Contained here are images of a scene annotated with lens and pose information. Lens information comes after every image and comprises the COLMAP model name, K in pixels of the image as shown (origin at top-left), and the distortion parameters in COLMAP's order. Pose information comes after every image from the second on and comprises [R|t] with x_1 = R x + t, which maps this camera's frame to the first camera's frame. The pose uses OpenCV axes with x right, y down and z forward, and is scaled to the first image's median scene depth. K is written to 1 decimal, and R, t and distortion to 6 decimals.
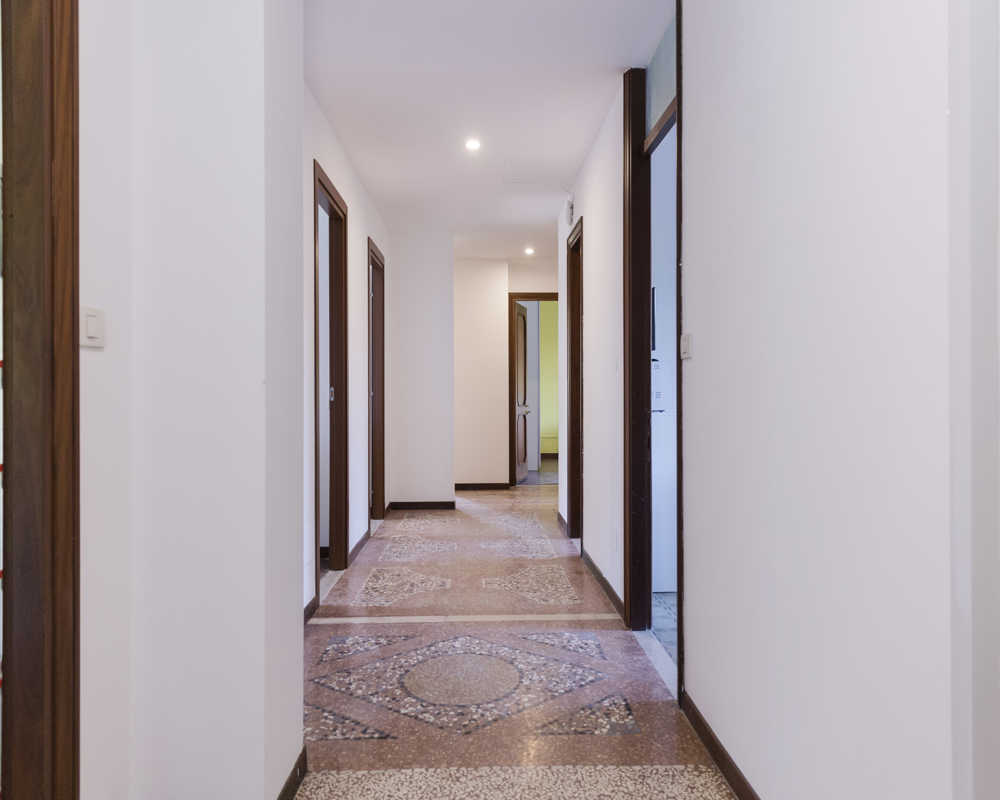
lens RADIAL K [[683.9, 0, 501.7], [0, 683.9, 396.5], [0, 0, 1]] dist [0.006744, 0.012365]
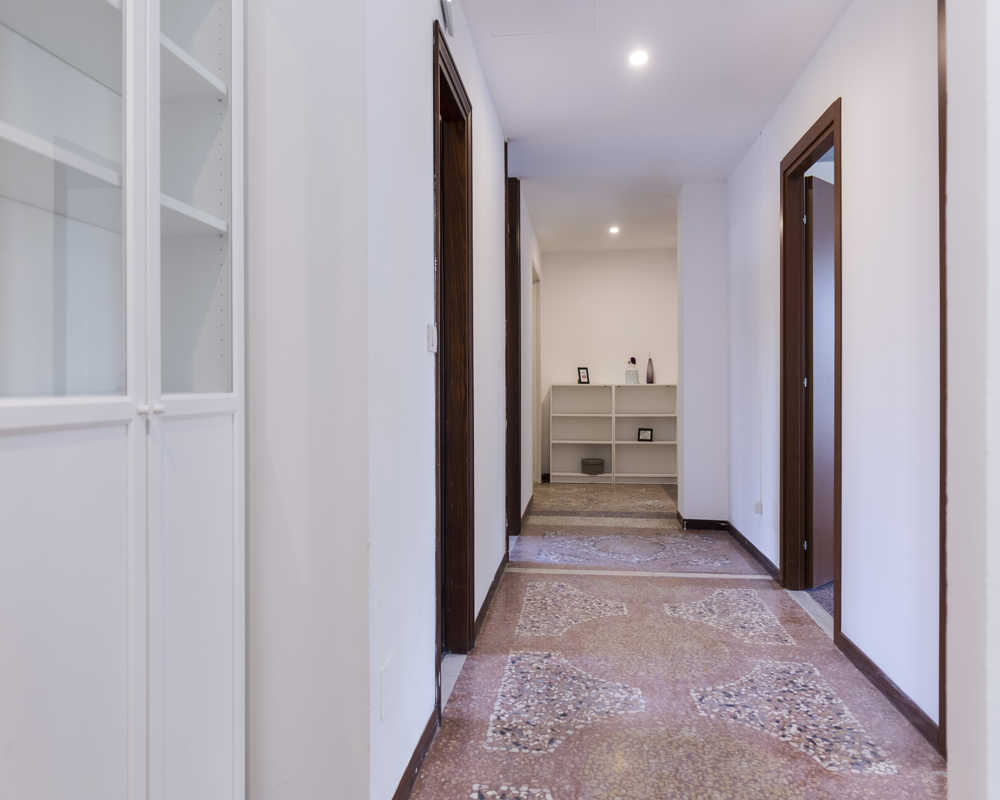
lens RADIAL K [[683.9, 0, 500.0], [0, 683.9, 391.2], [0, 0, 1]] dist [0.006744, 0.012365]
pose [[-0.987131, 0.003403, 0.159876, -0.005706], [0.005302, 0.999920, 0.011447, -0.002987], [-0.159824, 0.012147, -0.987071, 1.075457]]
